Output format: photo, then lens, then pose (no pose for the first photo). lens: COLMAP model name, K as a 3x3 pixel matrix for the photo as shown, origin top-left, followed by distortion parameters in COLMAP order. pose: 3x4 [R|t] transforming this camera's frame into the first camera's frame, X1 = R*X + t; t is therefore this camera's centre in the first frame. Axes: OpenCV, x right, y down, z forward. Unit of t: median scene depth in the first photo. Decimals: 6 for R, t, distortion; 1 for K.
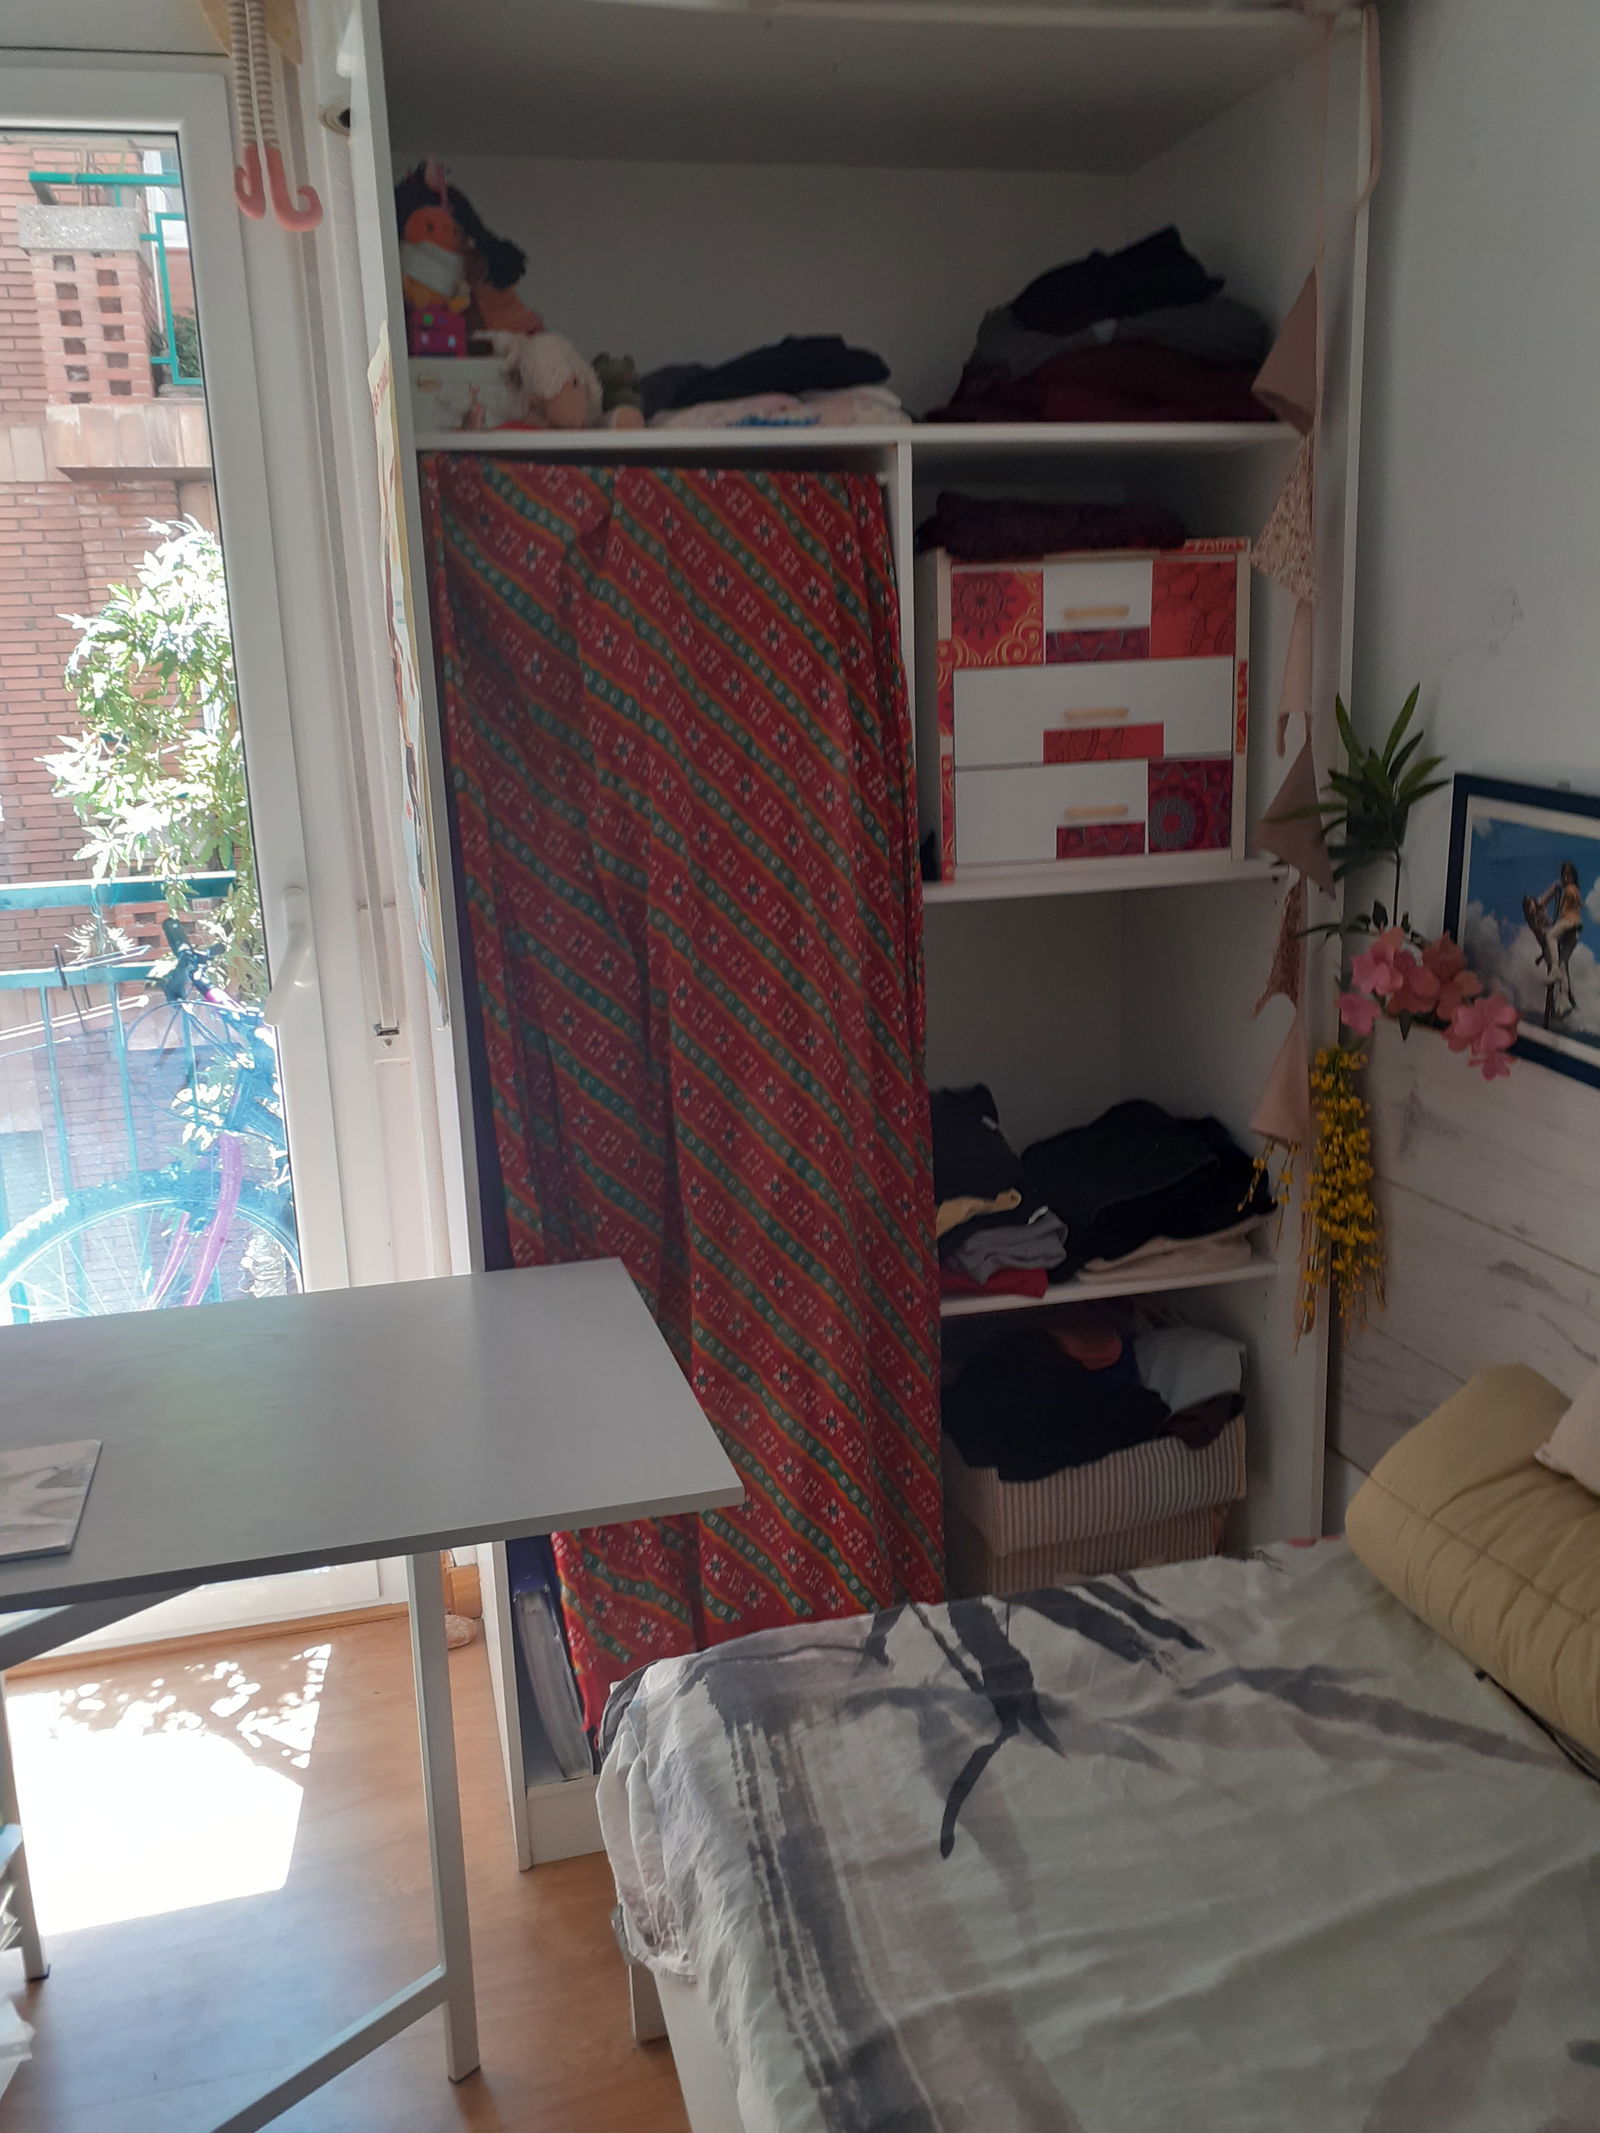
lens RADIAL K [[1733.2, 0, 780.8], [0, 1733.2, 1088.2], [0, 0, 1]] dist [0.079887, -0.093489]
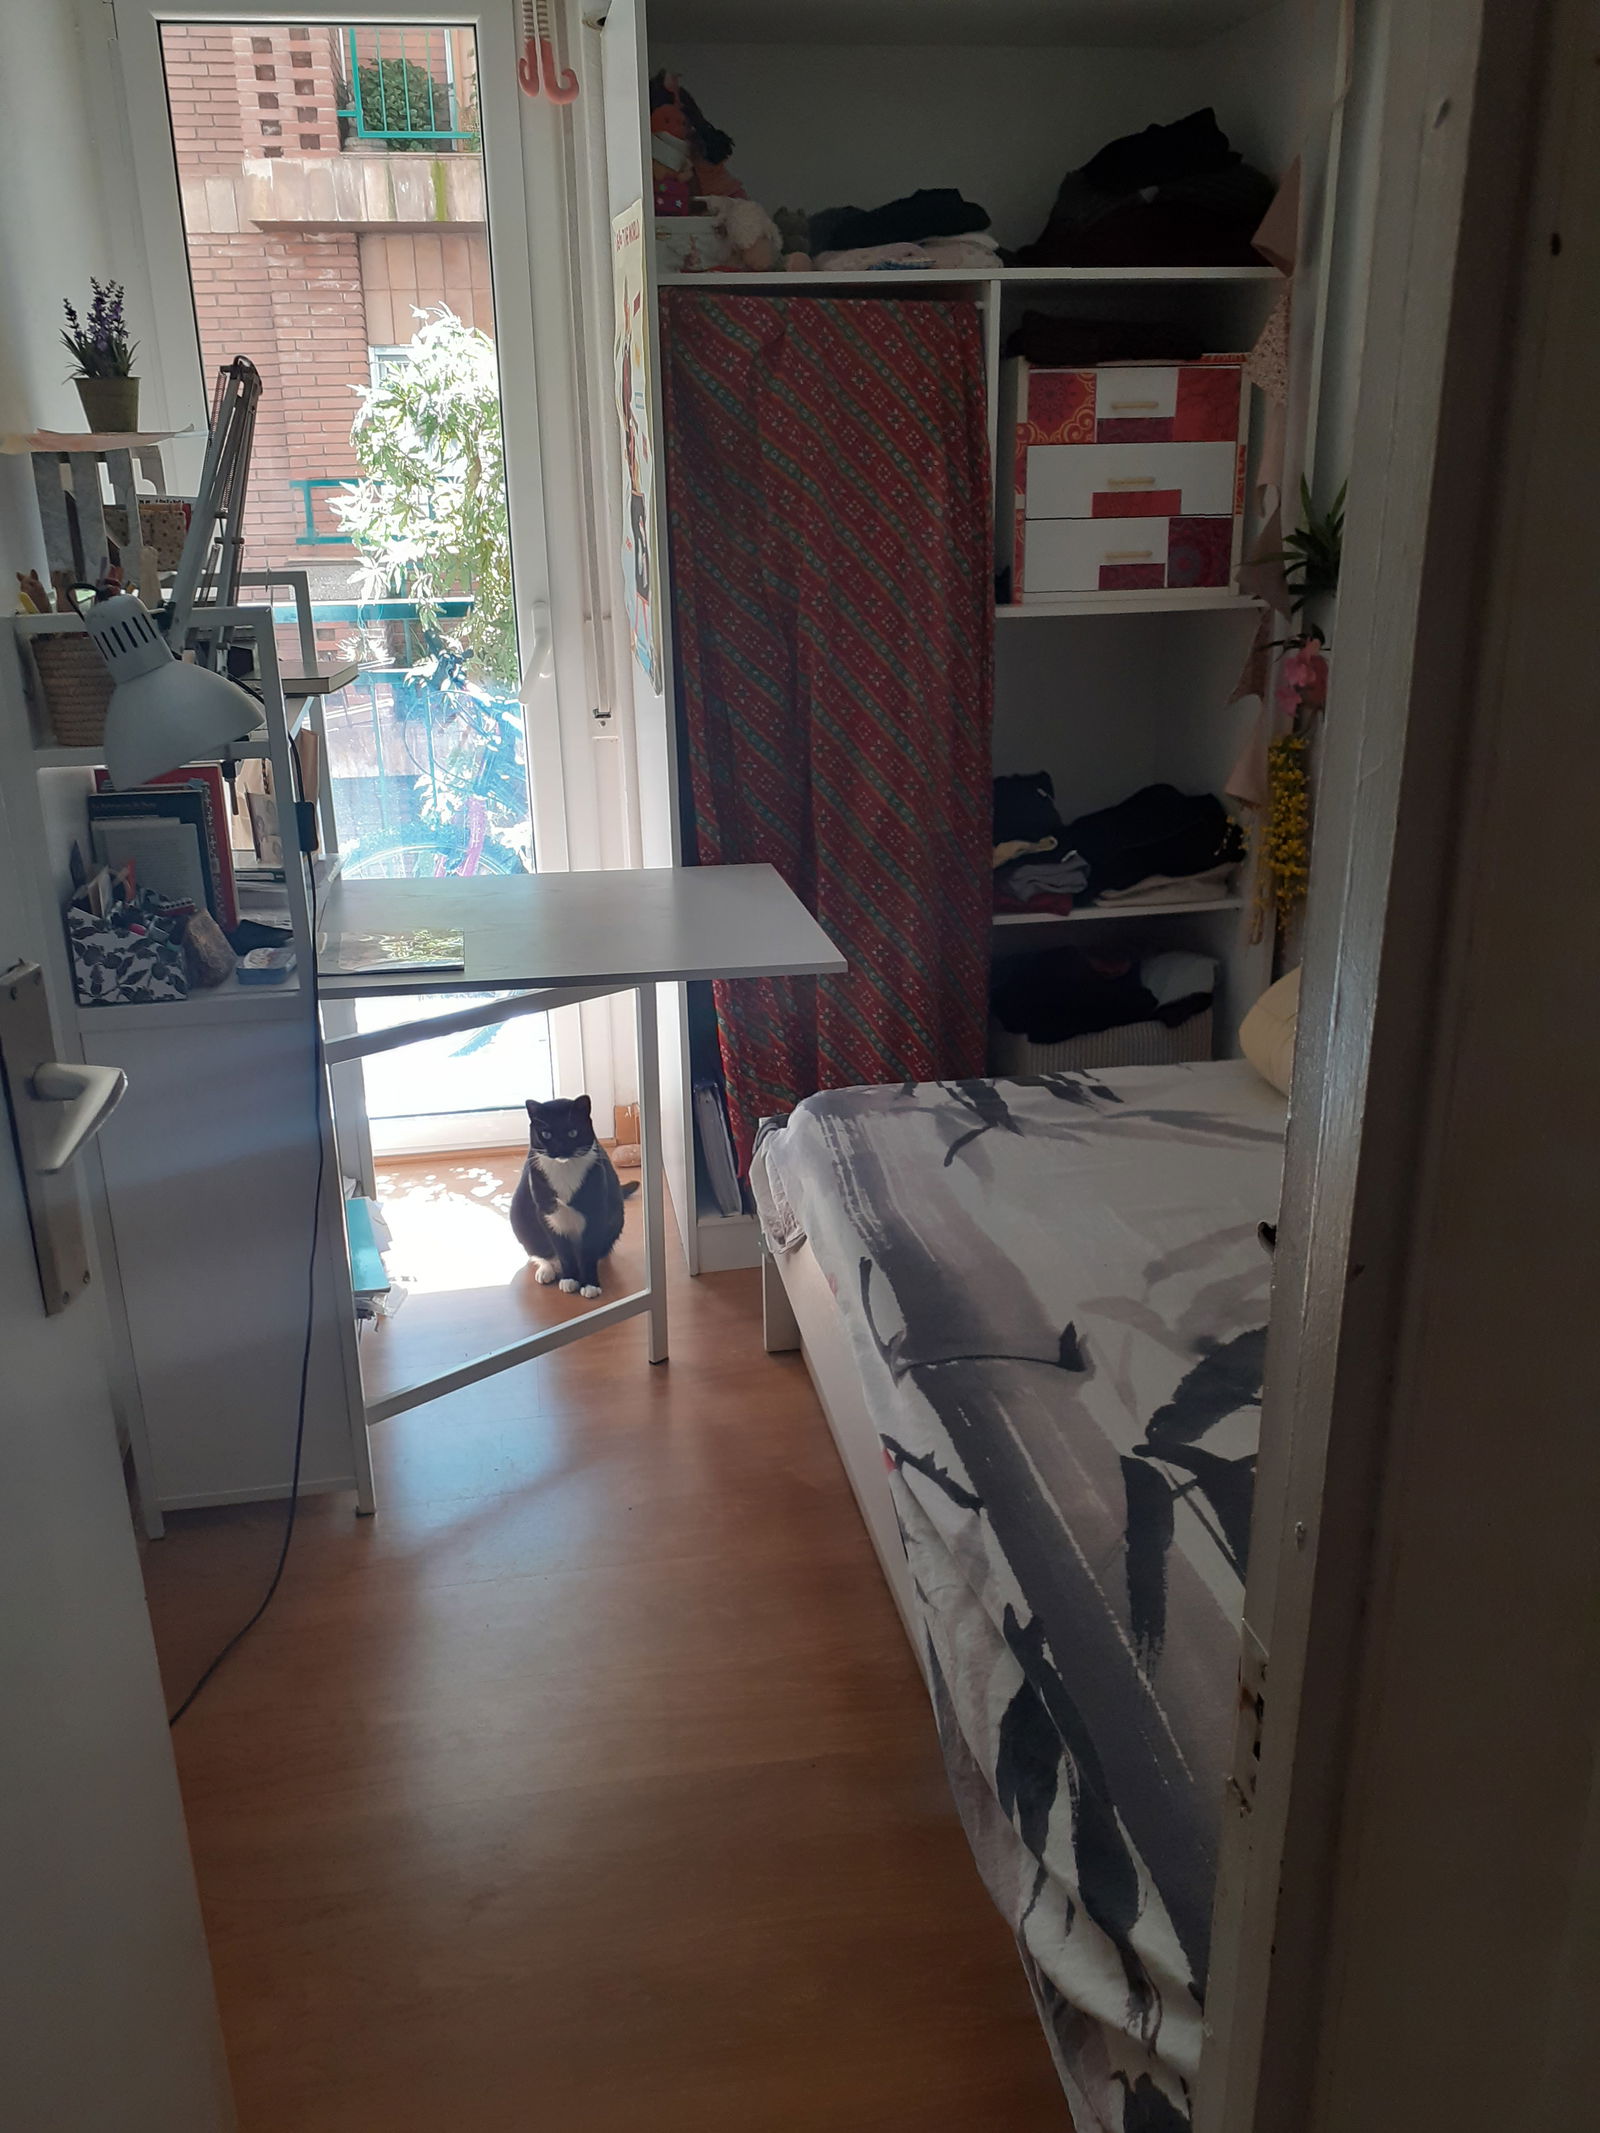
lens RADIAL K [[1733.2, 0, 779.8], [0, 1733.2, 1057.5], [0, 0, 1]] dist [0.079887, -0.093489]
pose [[0.996555, 0.045230, -0.069518, 0.023867], [-0.037187, 0.992907, 0.112925, 0.095676], [0.074133, -0.109951, 0.991169, -0.463653]]
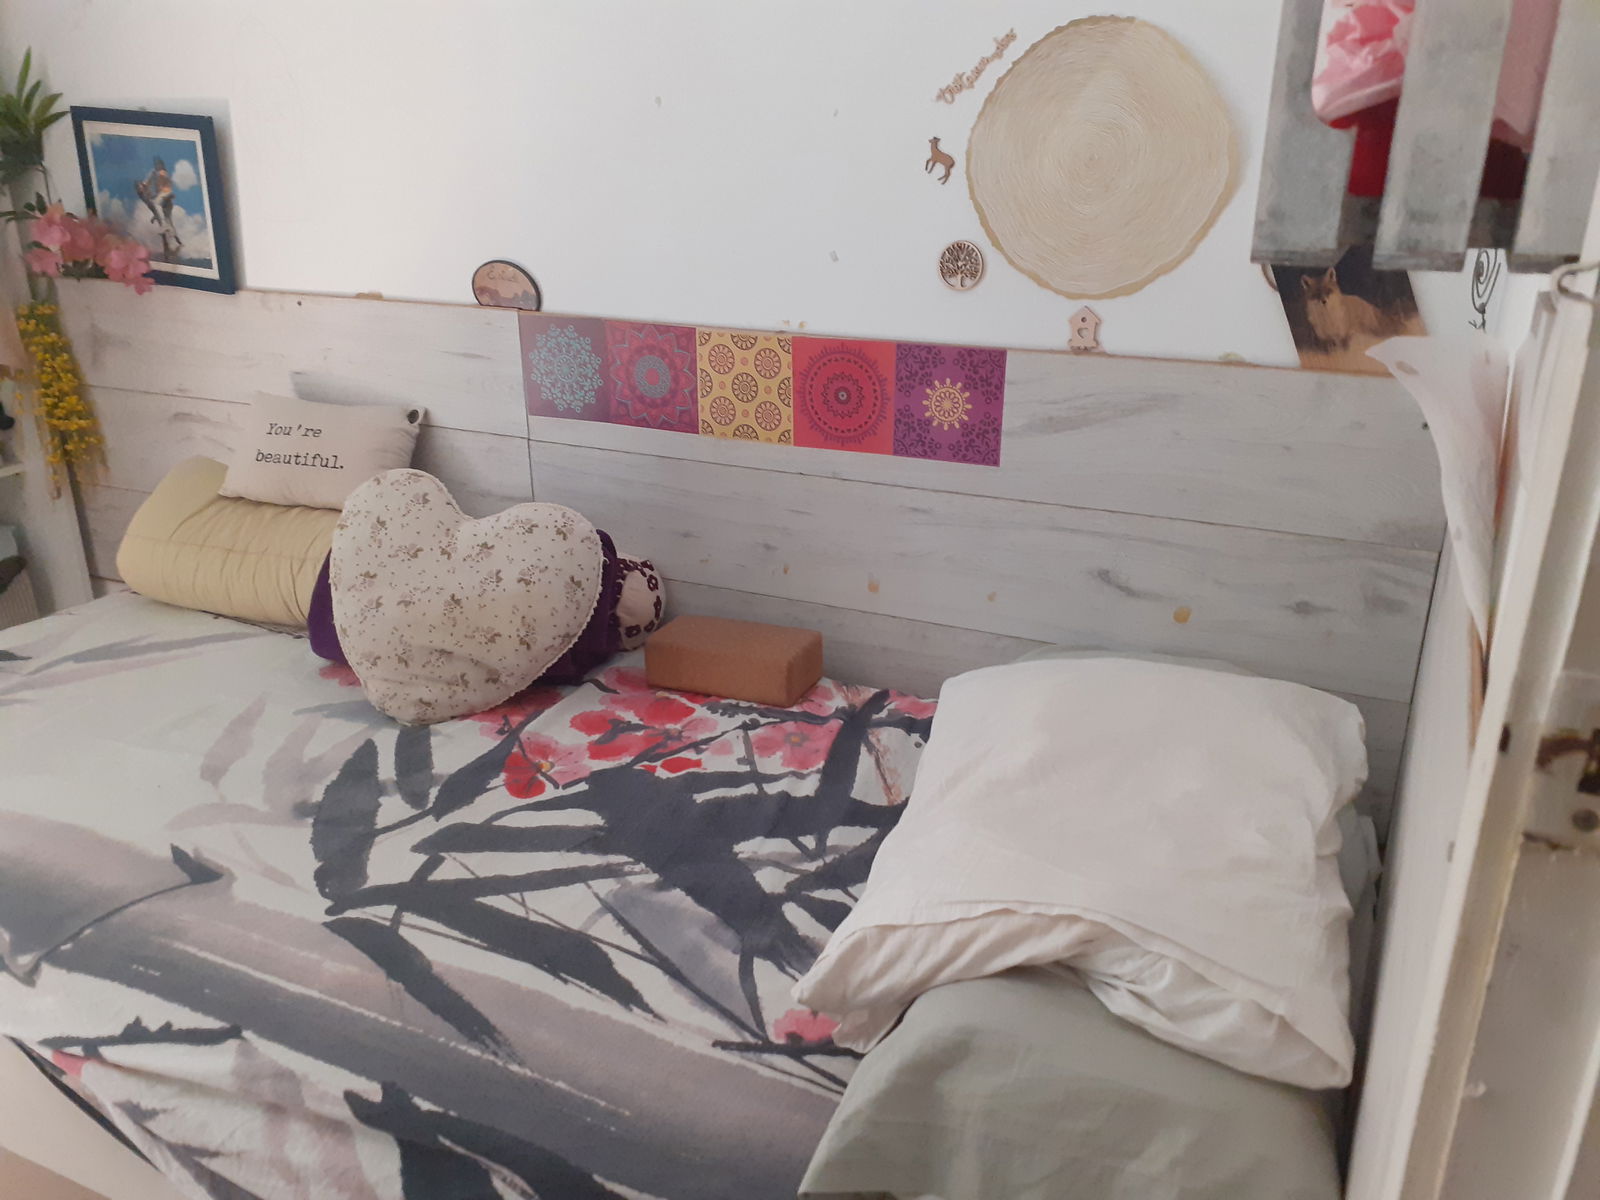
lens RADIAL K [[1300.1, 0, 805.8], [0, 1300.1, 585.0], [0, 0, 1]] dist [0.079887, -0.093489]
pose [[0.642619, -0.227366, 0.731673, -0.148245], [0.157469, 0.973762, 0.164291, 0.139534], [-0.749830, 0.009639, 0.661561, -0.260124]]
